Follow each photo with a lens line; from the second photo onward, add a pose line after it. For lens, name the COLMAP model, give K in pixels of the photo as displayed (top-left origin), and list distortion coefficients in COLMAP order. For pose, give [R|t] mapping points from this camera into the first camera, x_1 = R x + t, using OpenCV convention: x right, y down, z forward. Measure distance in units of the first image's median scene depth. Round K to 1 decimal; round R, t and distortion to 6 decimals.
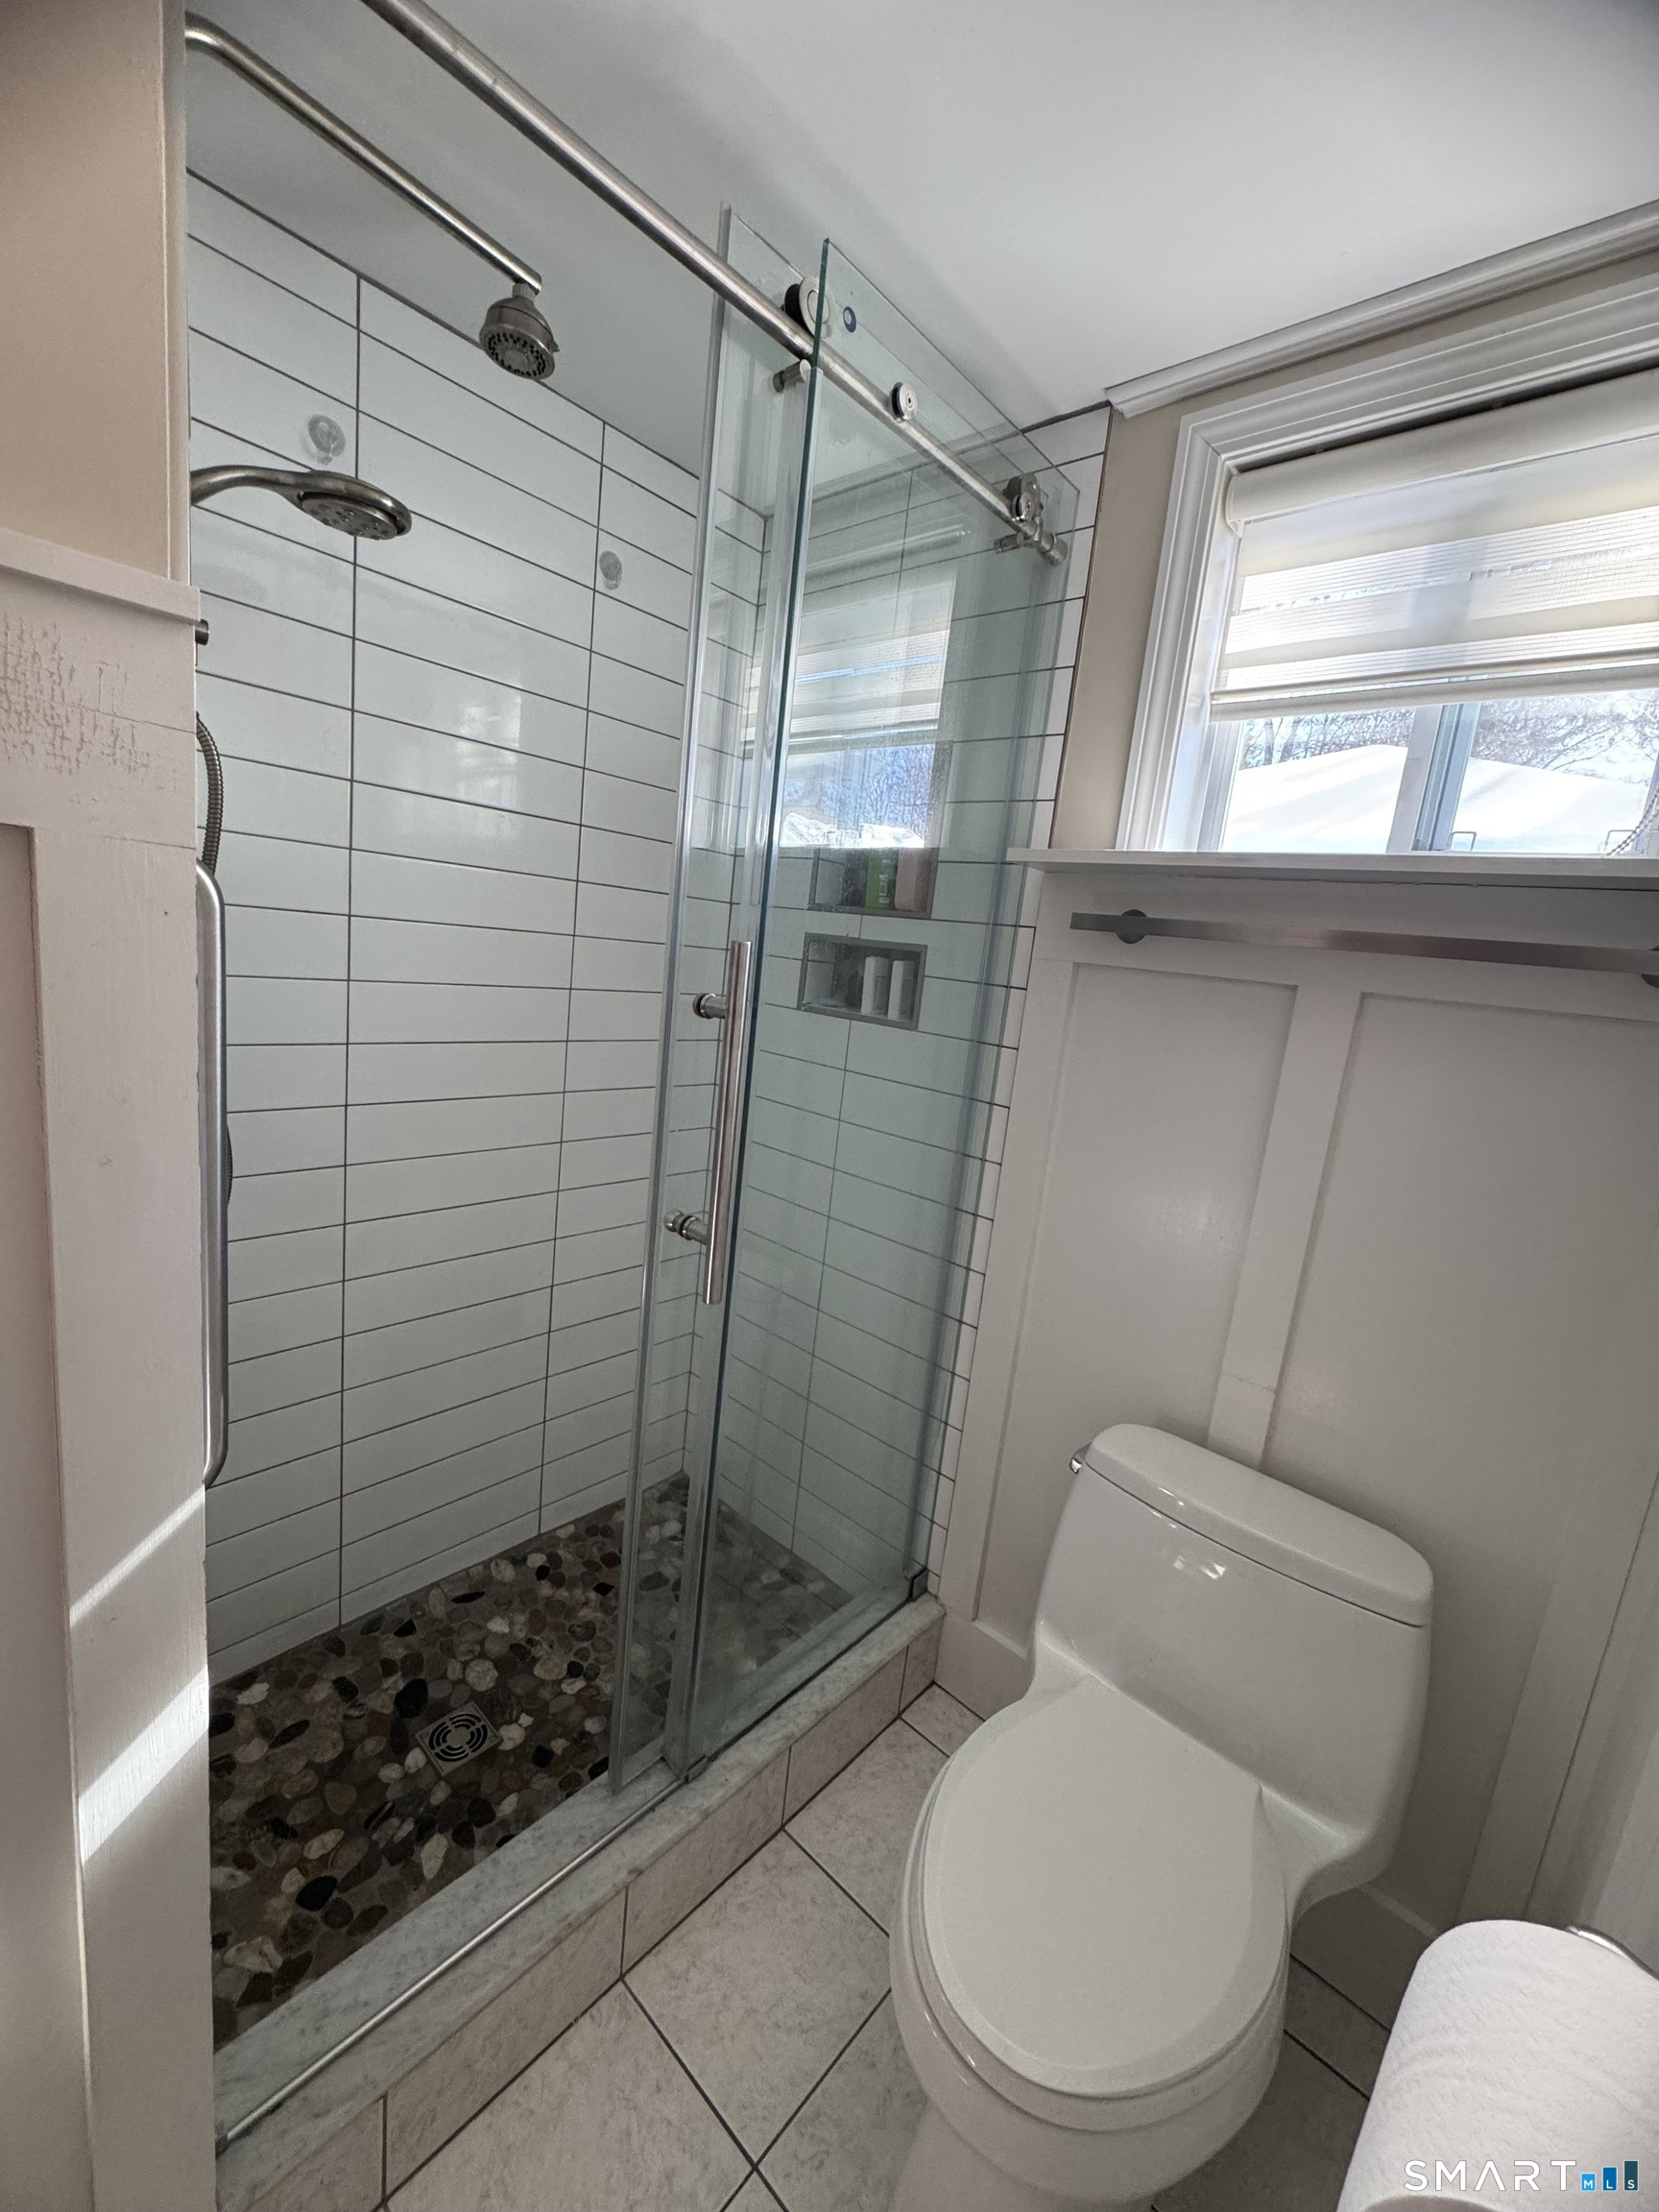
lens RADIAL K [[883.7, 0, 837.0], [0, 883.7, 1107.0], [0, 0, 1]] dist [-0.009979, 0.000095]
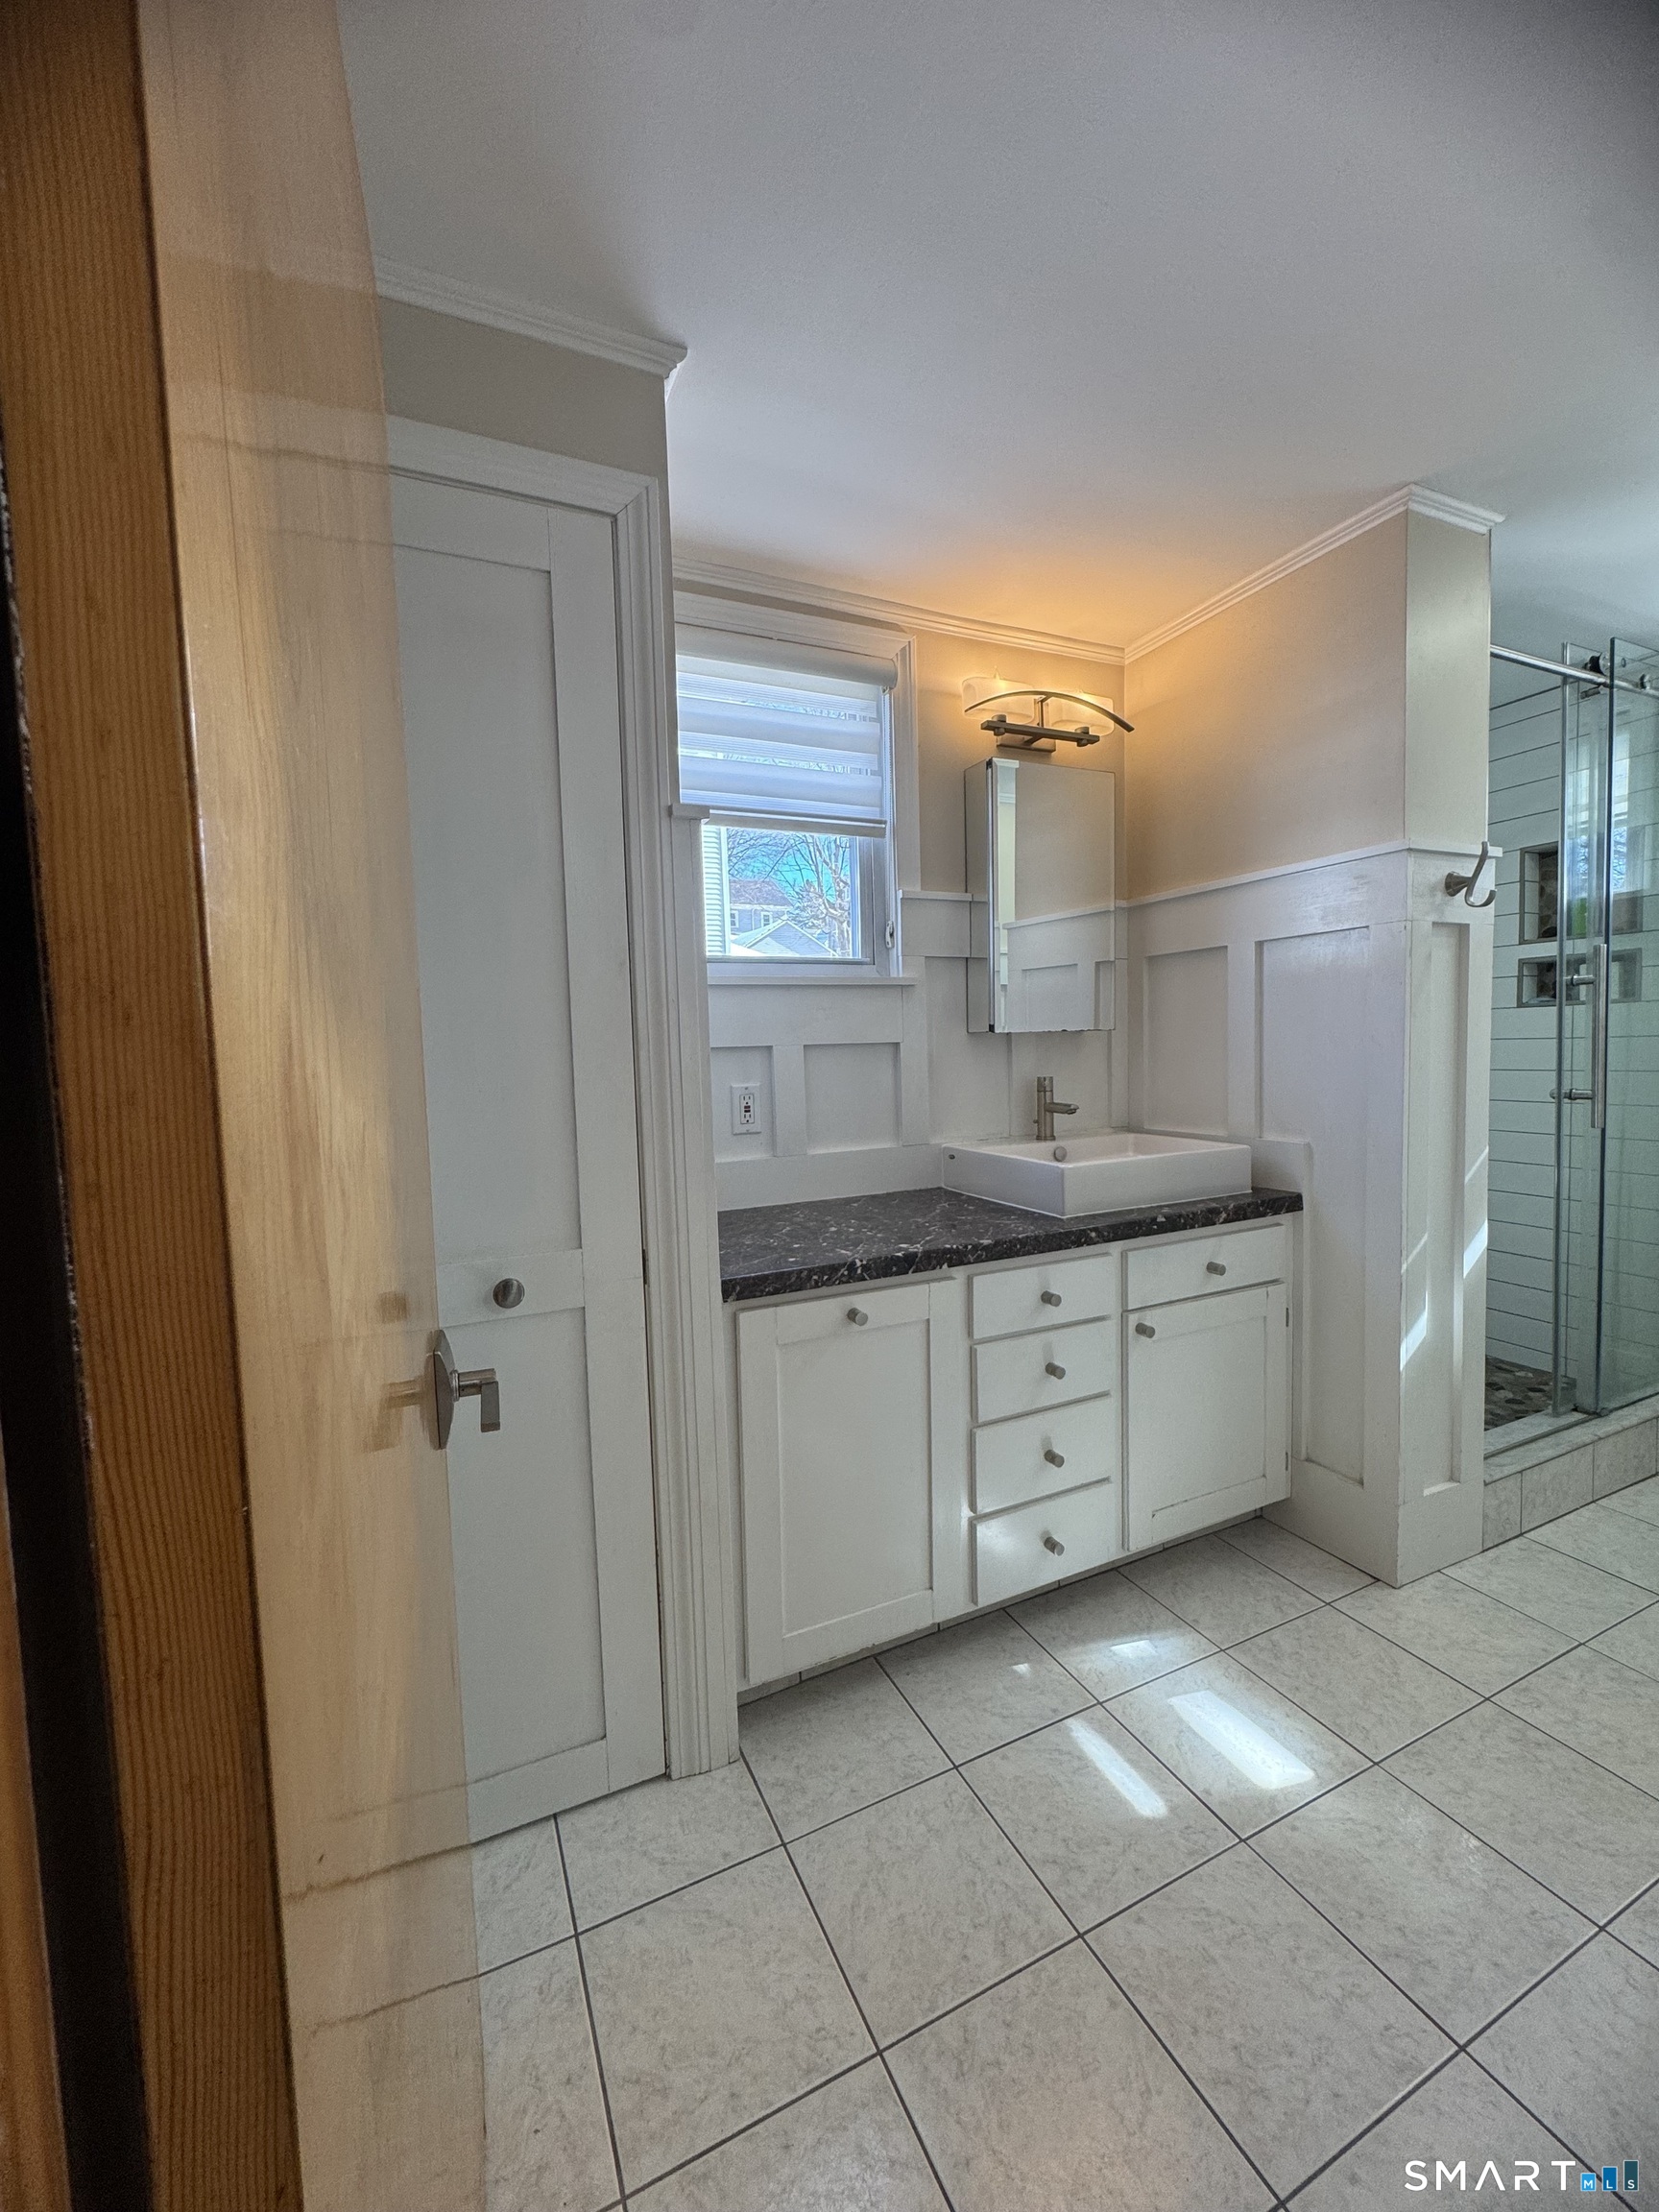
lens RADIAL K [[883.7, 0, 824.7], [0, 883.7, 1102.7], [0, 0, 1]] dist [-0.009979, 0.000095]
pose [[0.905985, -0.108834, -0.409081, -0.795031], [0.058098, 0.989208, -0.134506, 0.283901], [0.419305, 0.098094, 0.902530, -1.319079]]
